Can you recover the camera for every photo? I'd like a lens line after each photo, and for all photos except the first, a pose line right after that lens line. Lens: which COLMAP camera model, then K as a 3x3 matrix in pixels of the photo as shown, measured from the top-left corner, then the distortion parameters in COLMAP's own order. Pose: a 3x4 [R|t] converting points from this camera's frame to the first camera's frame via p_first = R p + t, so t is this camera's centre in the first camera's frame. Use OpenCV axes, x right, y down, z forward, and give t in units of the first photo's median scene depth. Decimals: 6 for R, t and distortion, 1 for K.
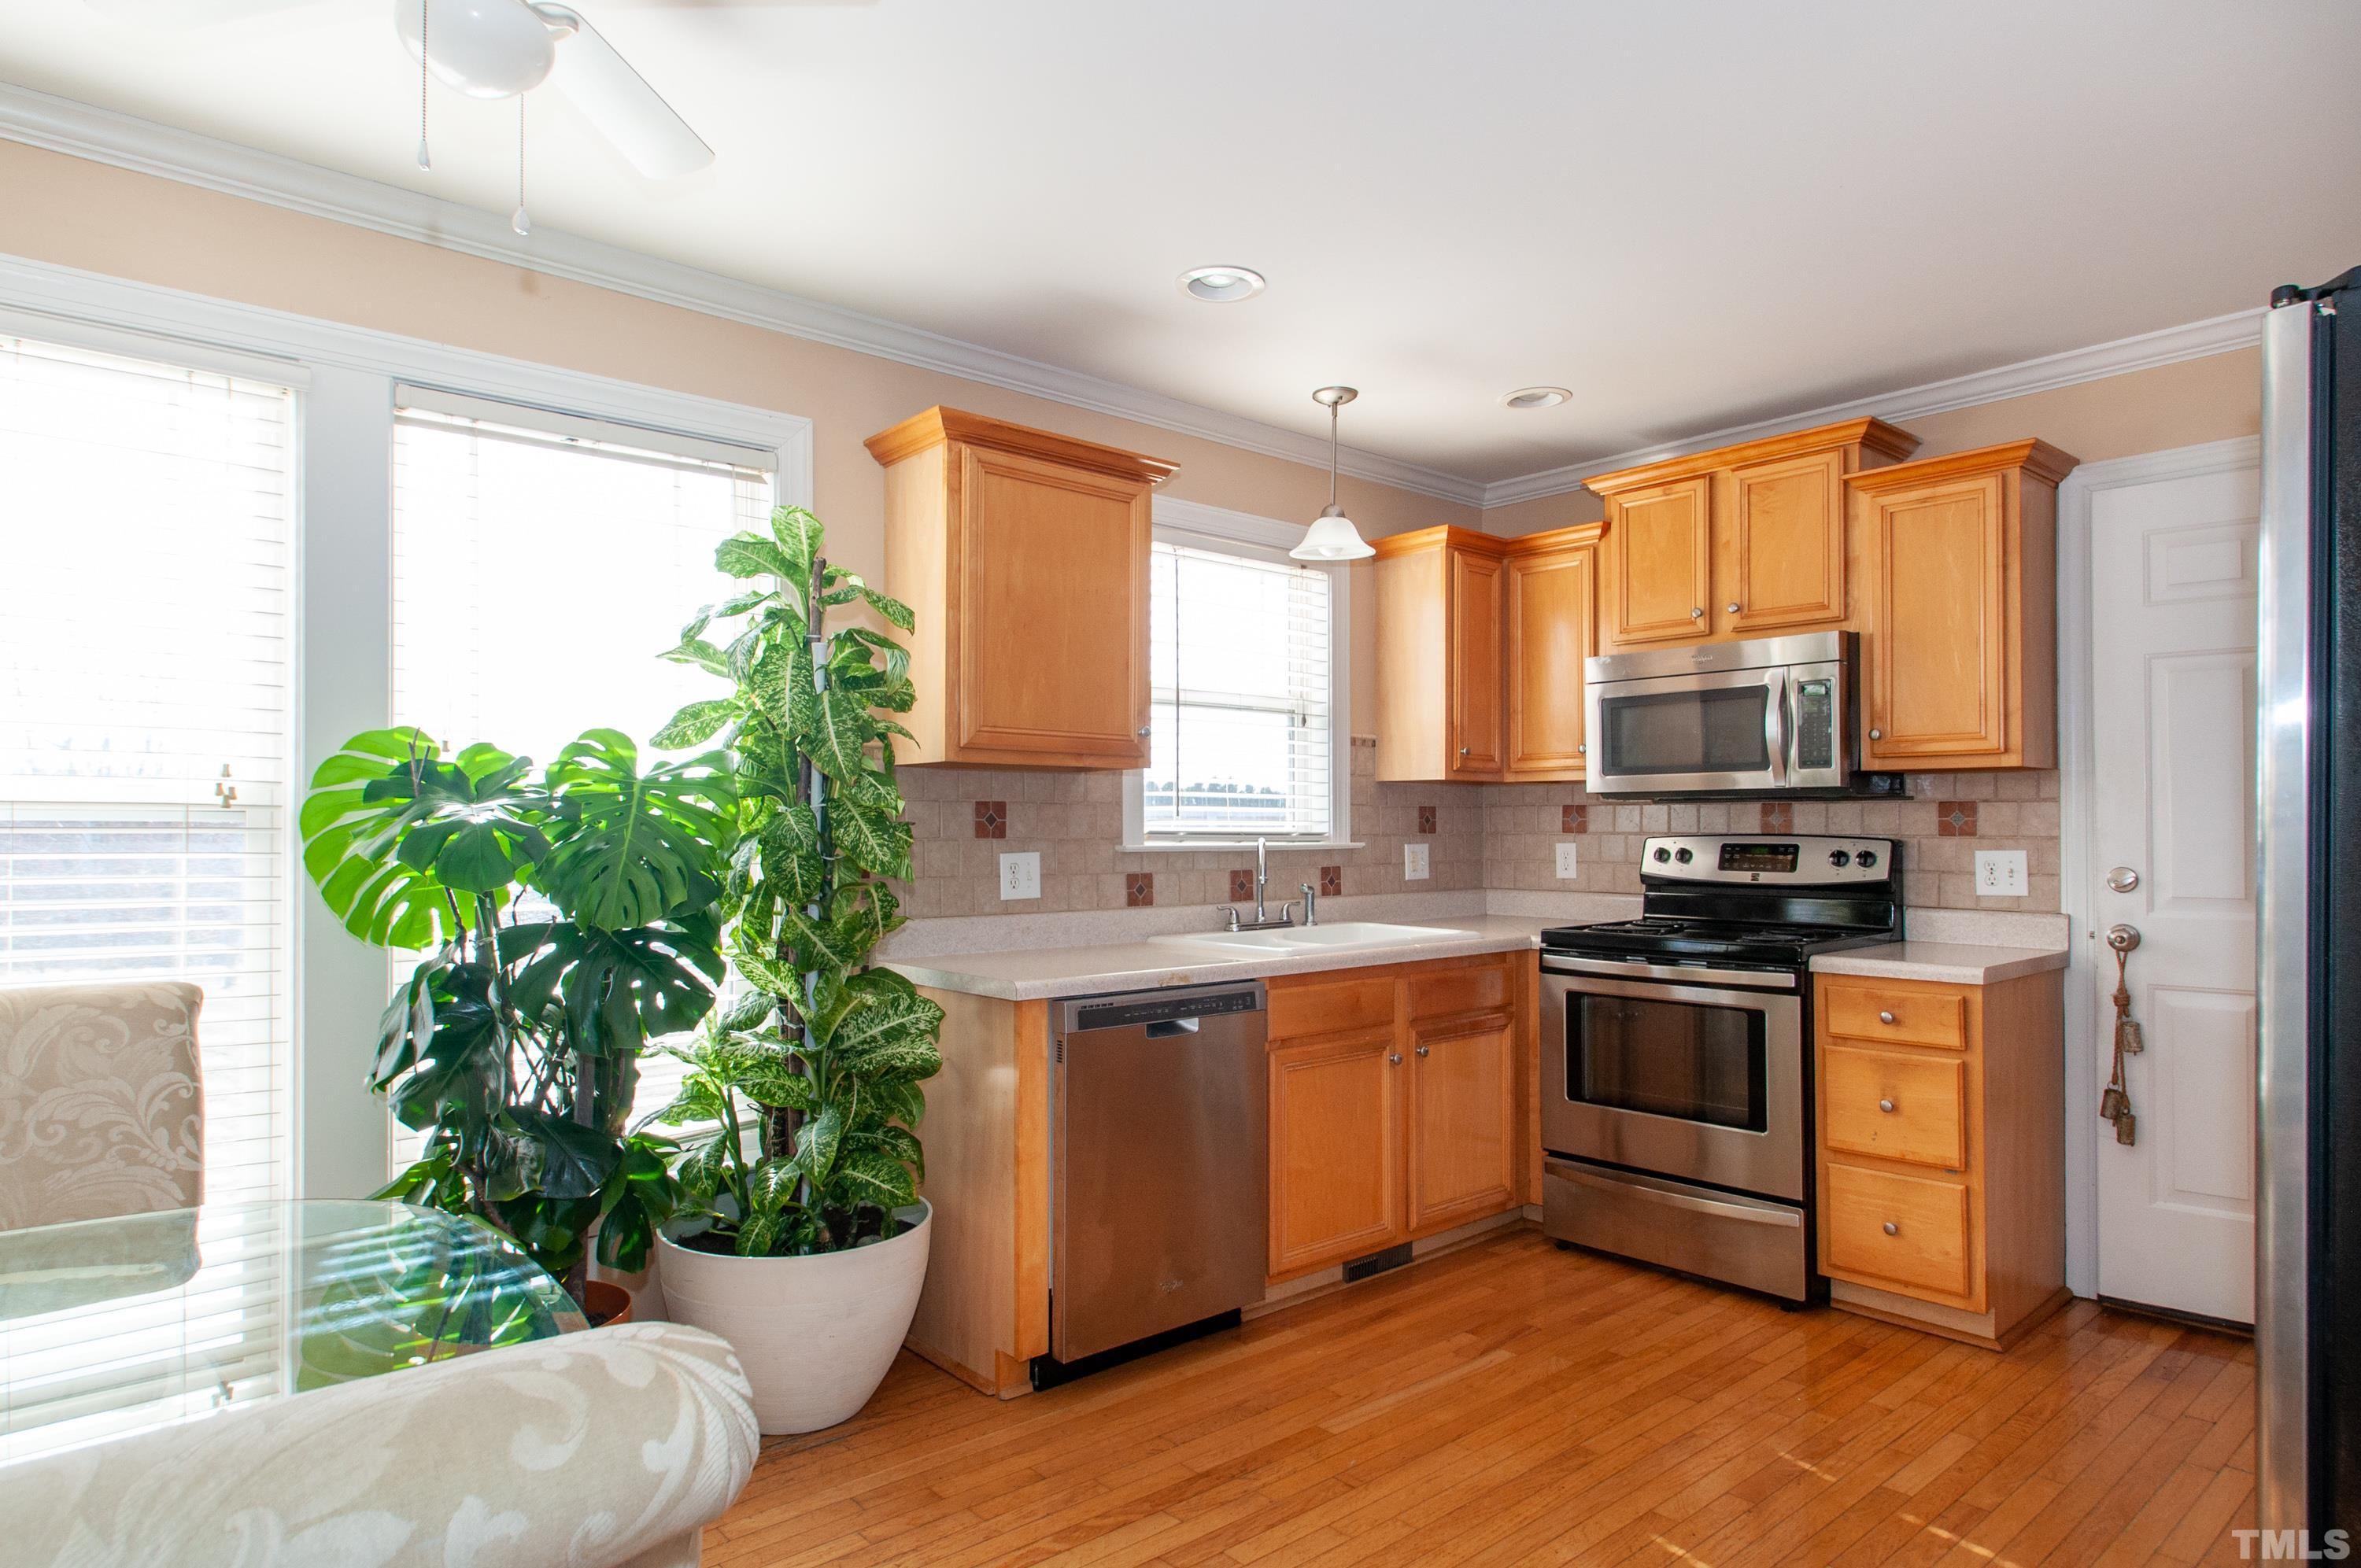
lens RADIAL K [[1337.1, 0, 1184.1], [0, 1337.1, 820.4], [0, 0, 1]] dist [-0.006736, -0.000729]
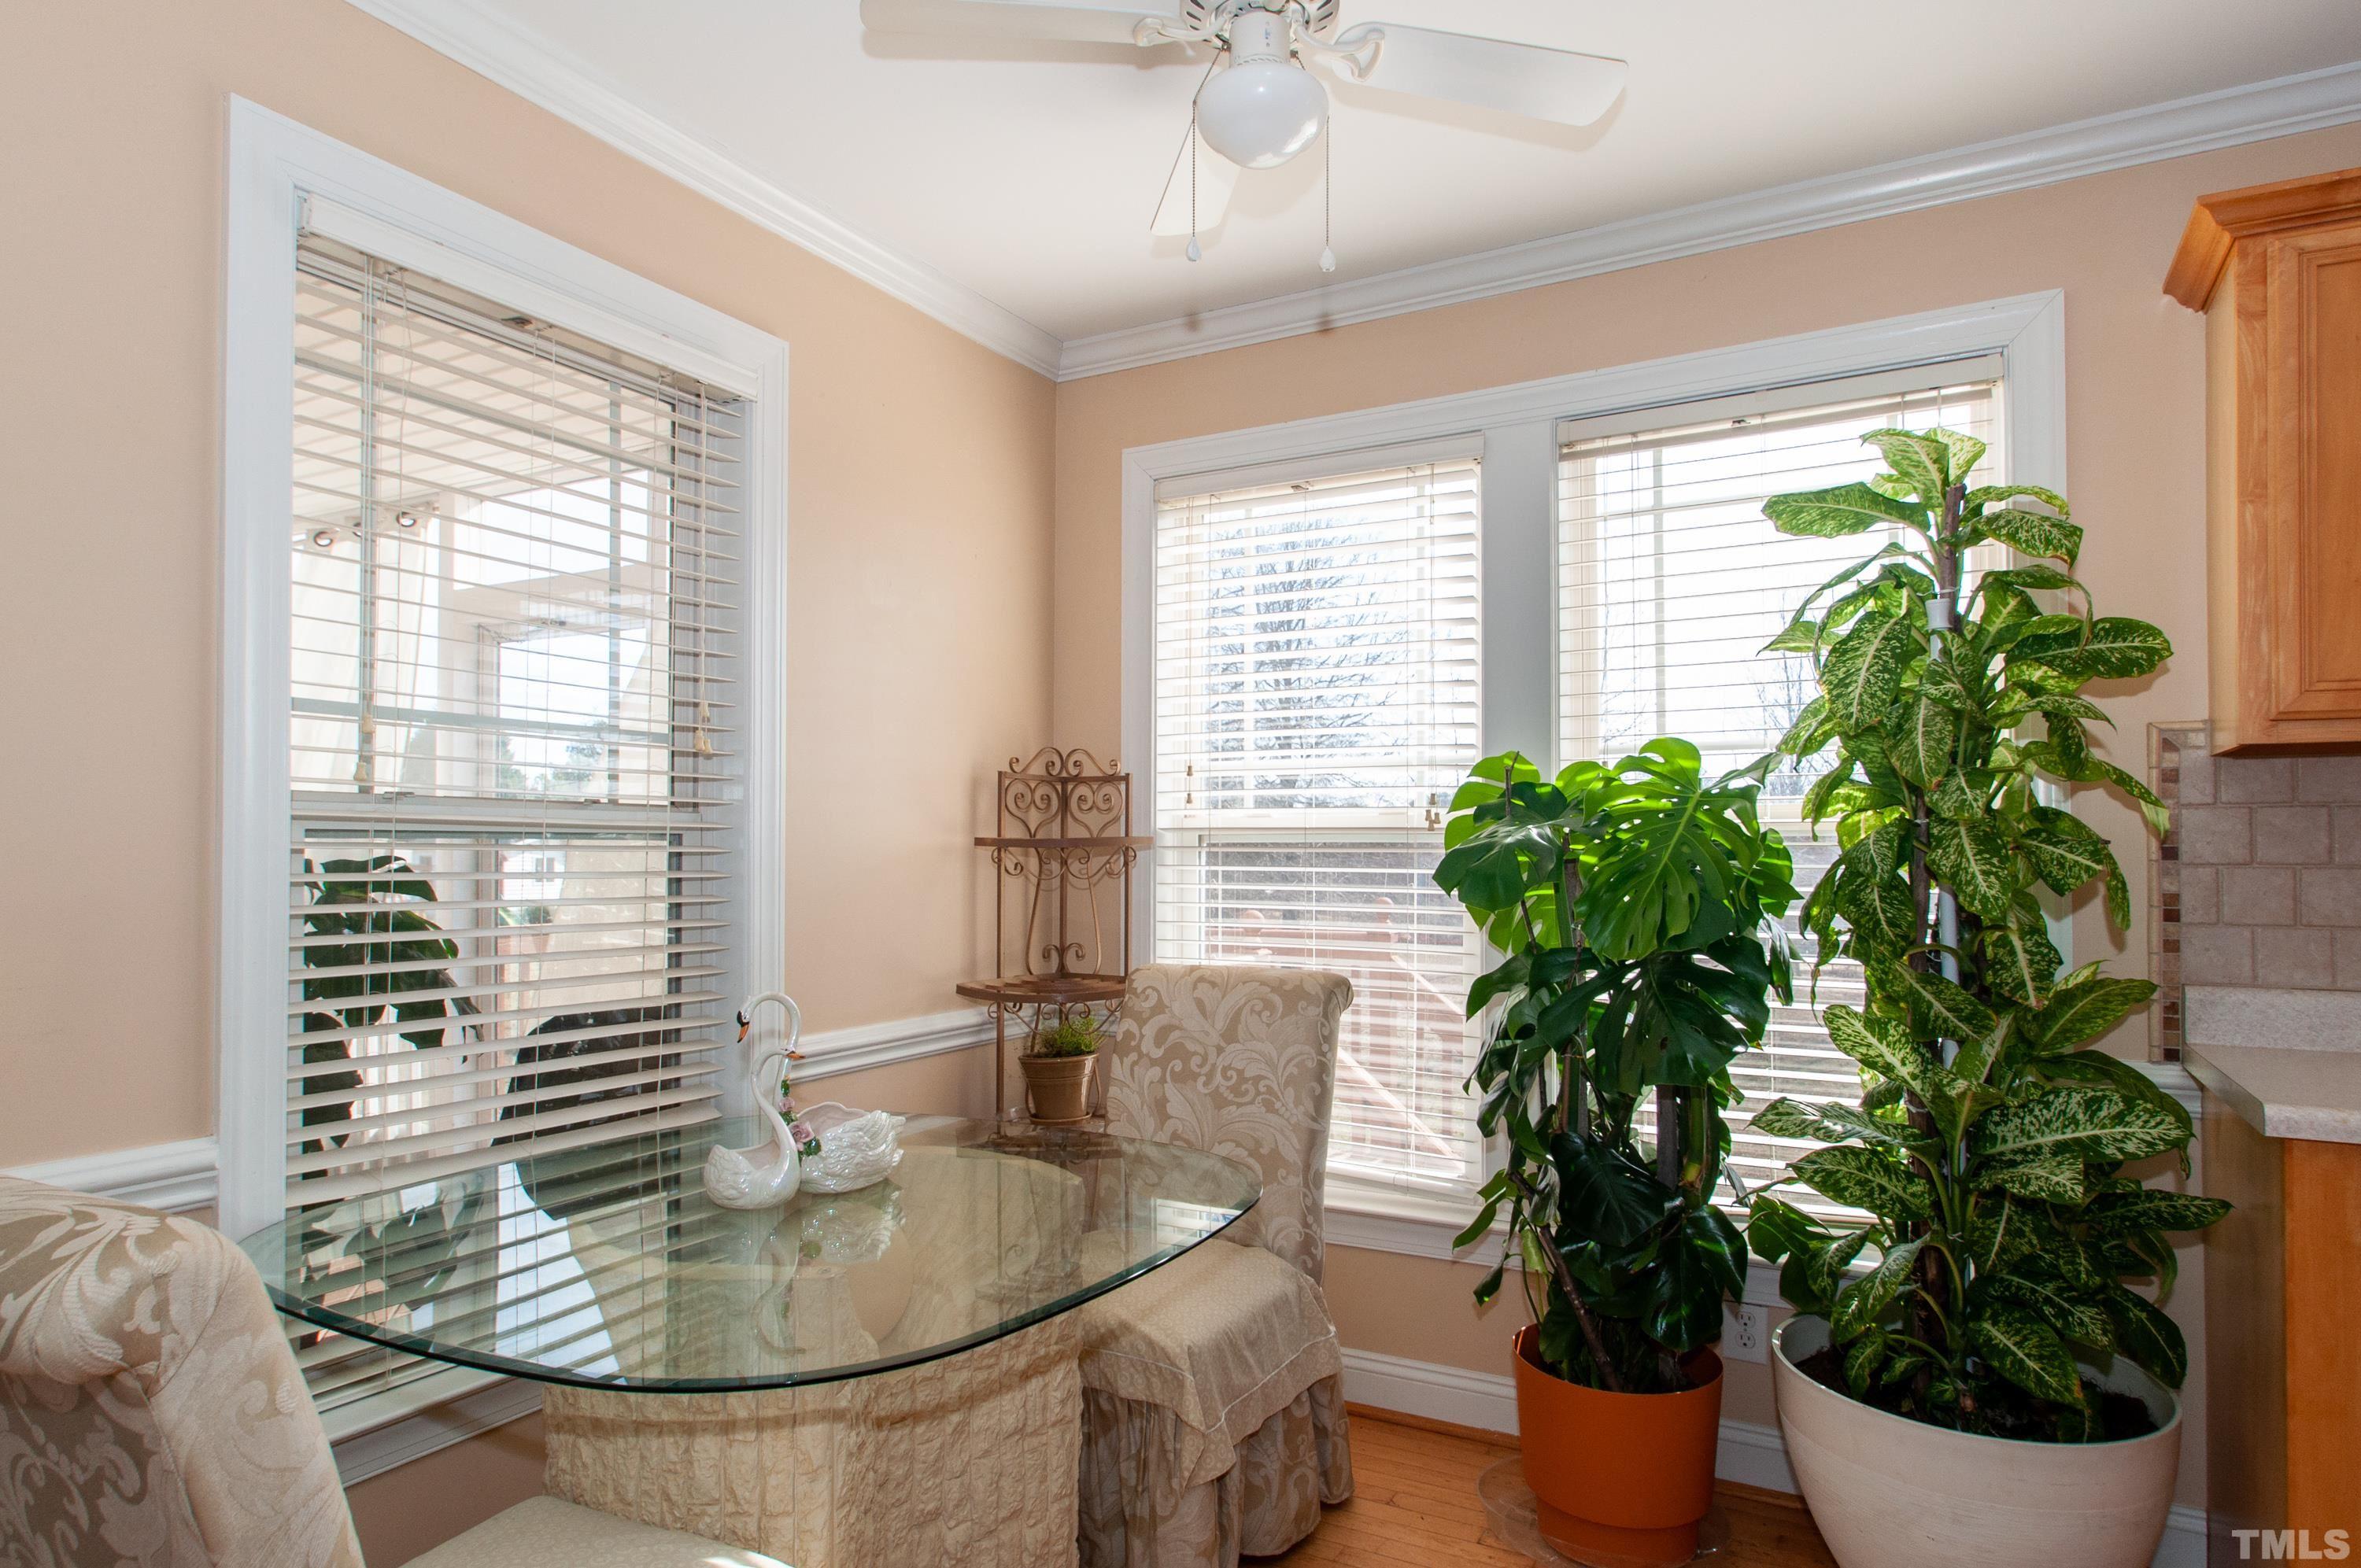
lens RADIAL K [[1337.1, 0, 1203.8], [0, 1337.1, 830.1], [0, 0, 1]] dist [-0.006736, -0.000729]
pose [[0.344273, -0.011443, -0.938800, 0.215111], [0.005739, 0.999933, -0.010083, 0.000515], [0.938852, -0.001916, 0.344316, 0.273085]]
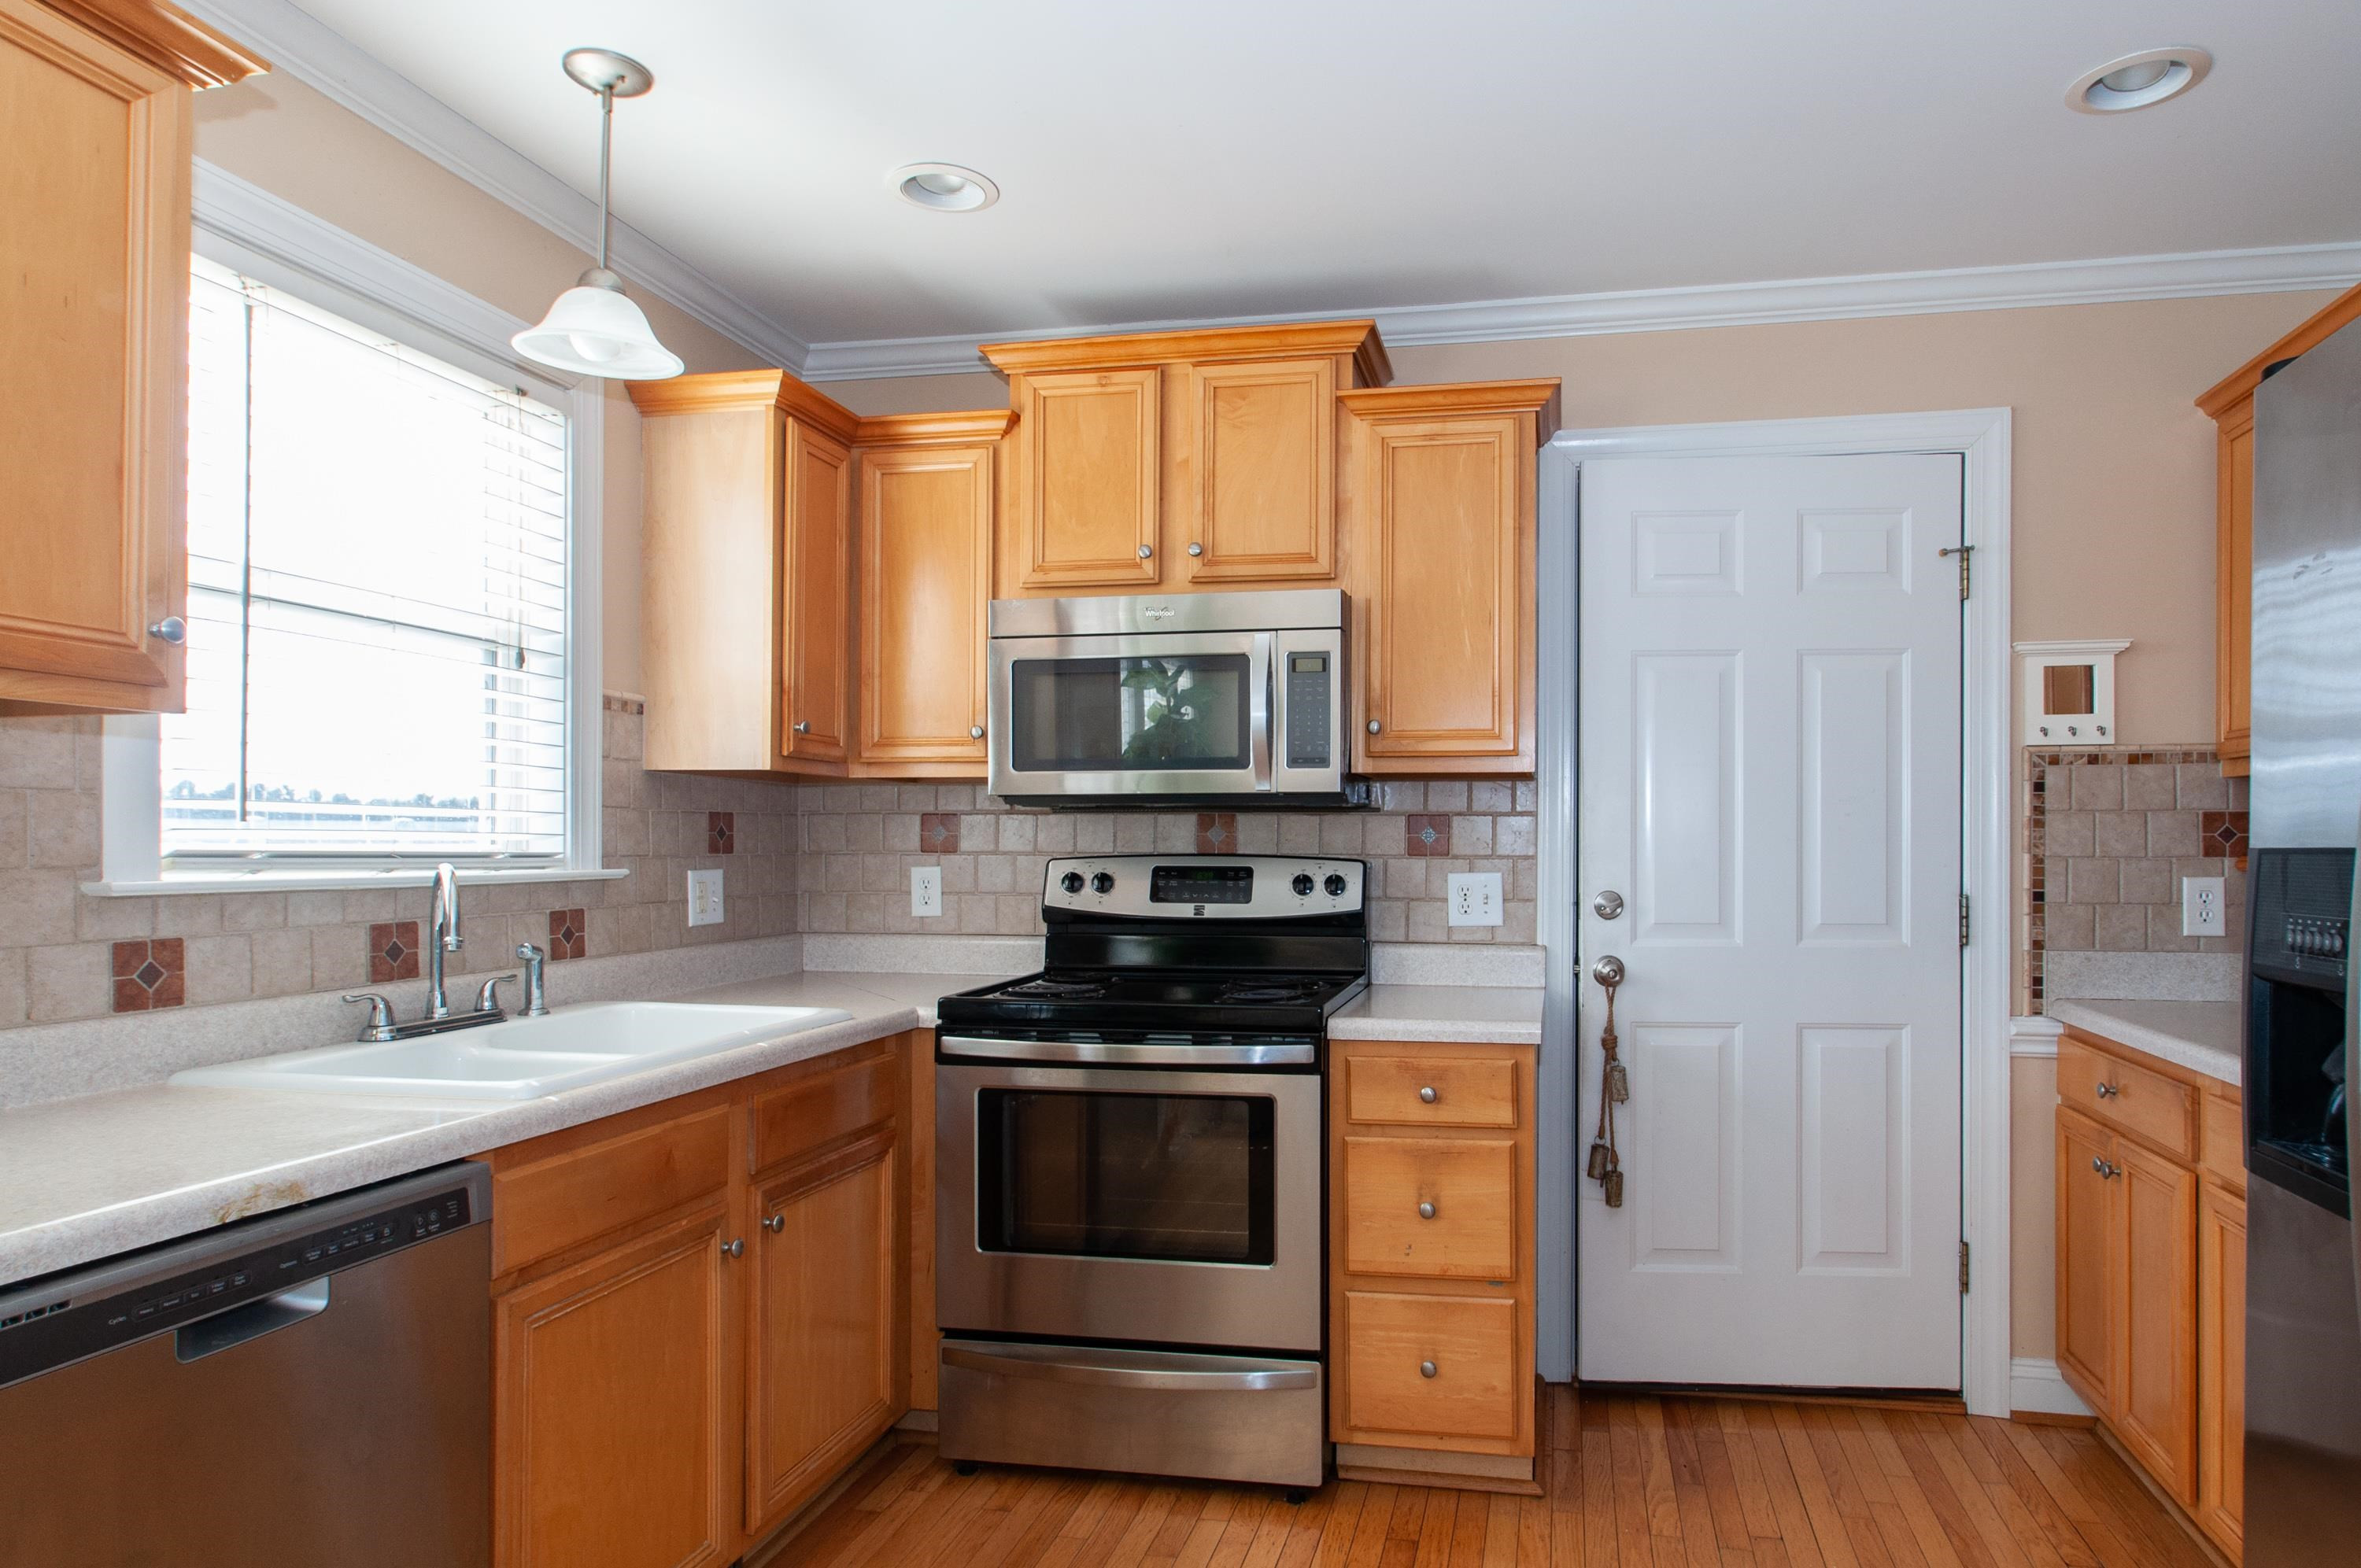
lens RADIAL K [[1379.1, 0, 1310.4], [0, 1379.1, 836.6], [0, 0, 1]] dist [-0.003530, -0.000004]
pose [[0.780457, 0.005411, 0.625186, -0.018192], [-0.004868, 0.999985, -0.002578, 0.002287], [-0.625190, -0.001031, 0.780472, 0.387660]]
